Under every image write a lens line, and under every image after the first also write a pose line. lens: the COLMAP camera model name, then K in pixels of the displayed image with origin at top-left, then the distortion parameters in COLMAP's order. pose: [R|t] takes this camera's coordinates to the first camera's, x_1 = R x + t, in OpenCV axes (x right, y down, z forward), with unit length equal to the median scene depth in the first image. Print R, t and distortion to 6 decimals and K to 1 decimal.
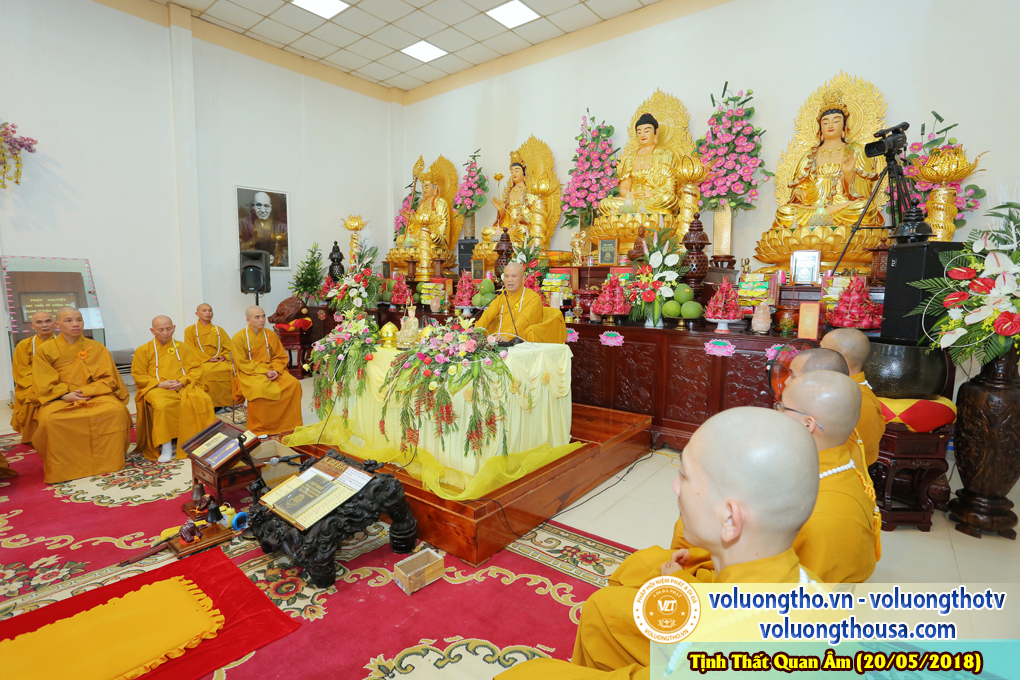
lens RADIAL K [[497.6, 0, 510.0], [0, 497.6, 340.0], [0, 0, 1]] dist [-0.072164, 0.030721]
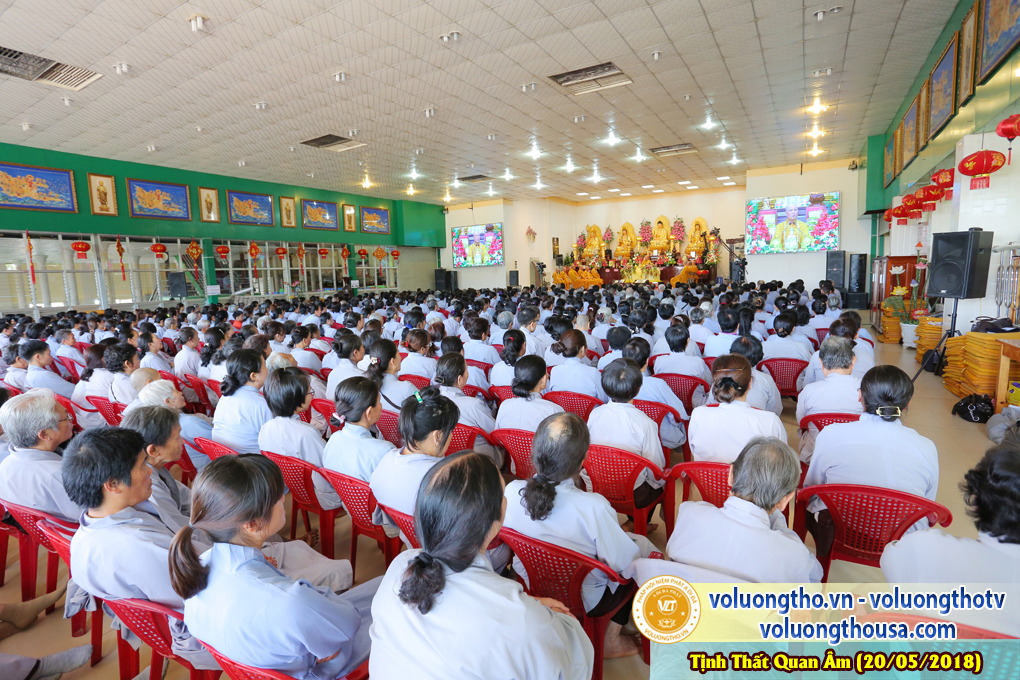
lens RADIAL K [[497.6, 0, 510.0], [0, 497.6, 340.0], [0, 0, 1]] dist [-0.072164, 0.030721]
pose [[0.991770, -0.058098, 0.114088, -1.830413], [0.056203, 0.998224, 0.019766, 0.503591], [-0.115033, -0.013191, 0.993274, -3.678784]]
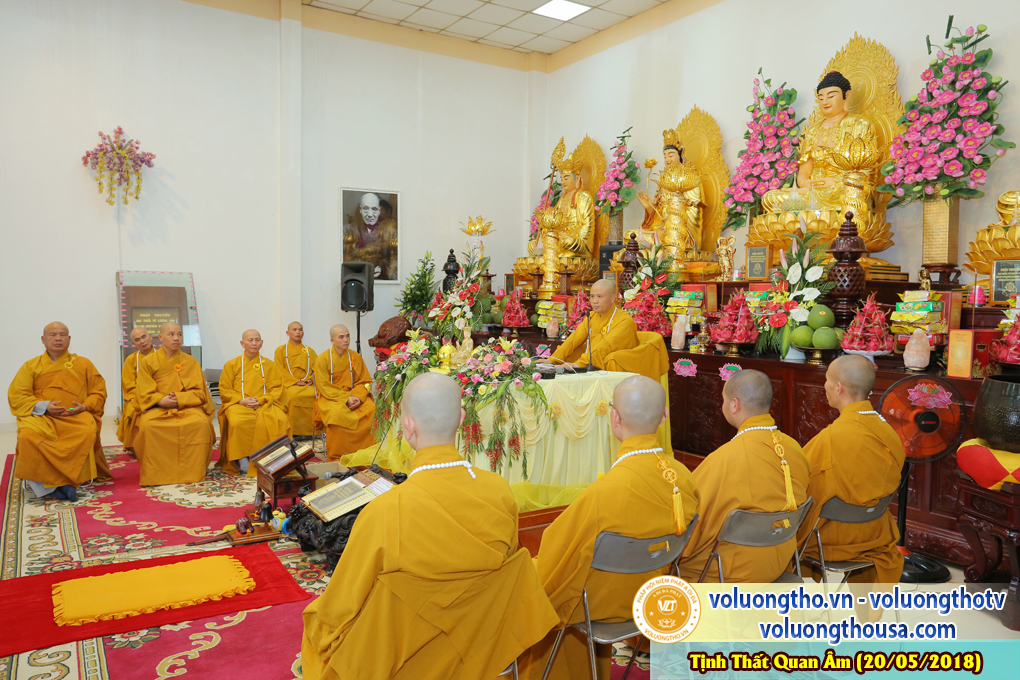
lens RADIAL K [[758.7, 0, 510.0], [0, 758.7, 340.0], [0, 0, 1]] dist [-0.050292, 0.103621]
pose [[0.946309, 0.021591, -0.322541, 0.217172], [-0.041455, 0.997634, -0.054843, 0.021420], [0.320594, 0.065269, 0.944965, -0.219886]]
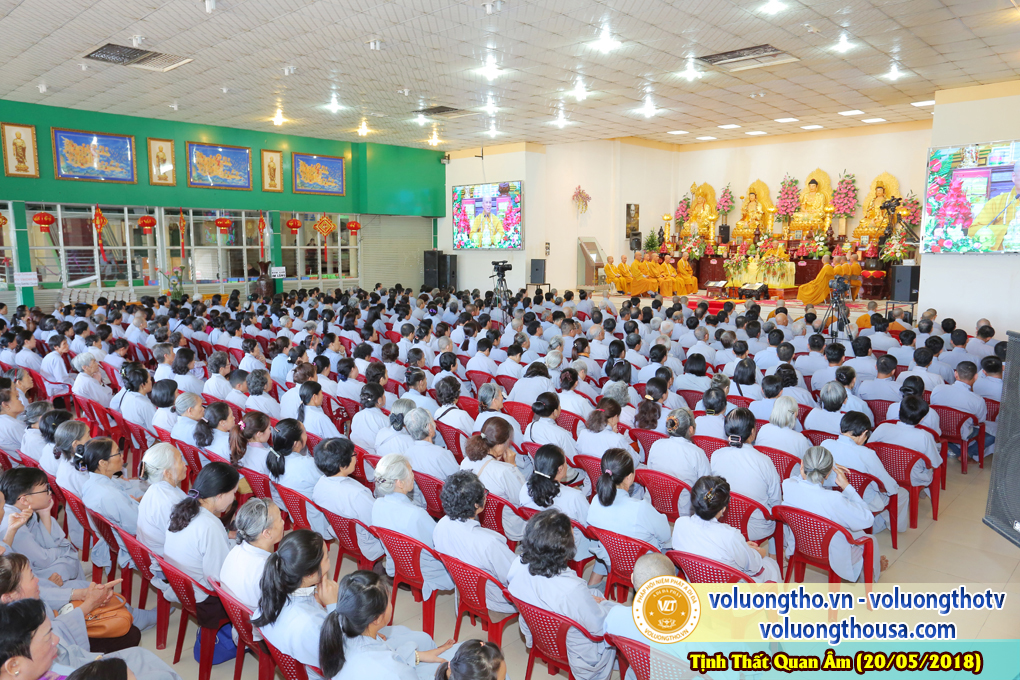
lens RADIAL K [[719.1, 0, 510.0], [0, 719.1, 340.0], [0, 0, 1]] dist [-0.005928, -0.002231]
pose [[0.995585, 0.005179, -0.093721, -1.055342], [-0.003164, 0.999761, 0.021630, 0.339089], [0.093811, -0.021237, 0.995363, -3.249160]]
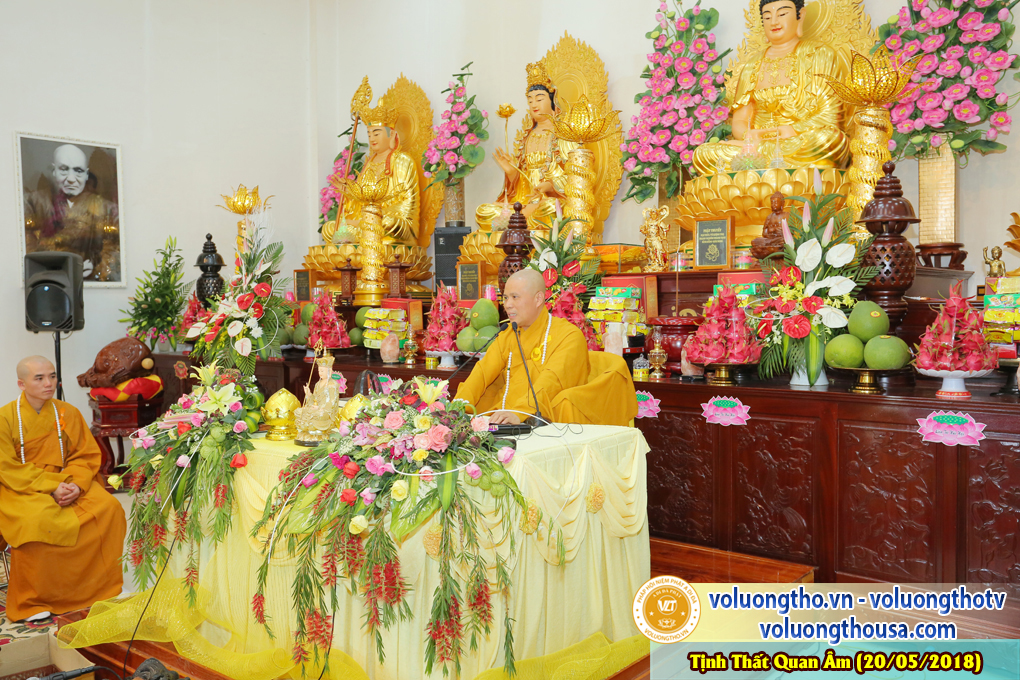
lens RADIAL K [[881.7, 0, 510.0], [0, 881.7, 340.0], [0, 0, 1]] dist [-0.005427, 0.069282]
pose [[0.999342, -0.017515, -0.031746, 0.010935], [0.015143, 0.997181, -0.073493, -0.010448], [0.032944, 0.072964, 0.996790, 0.069422]]
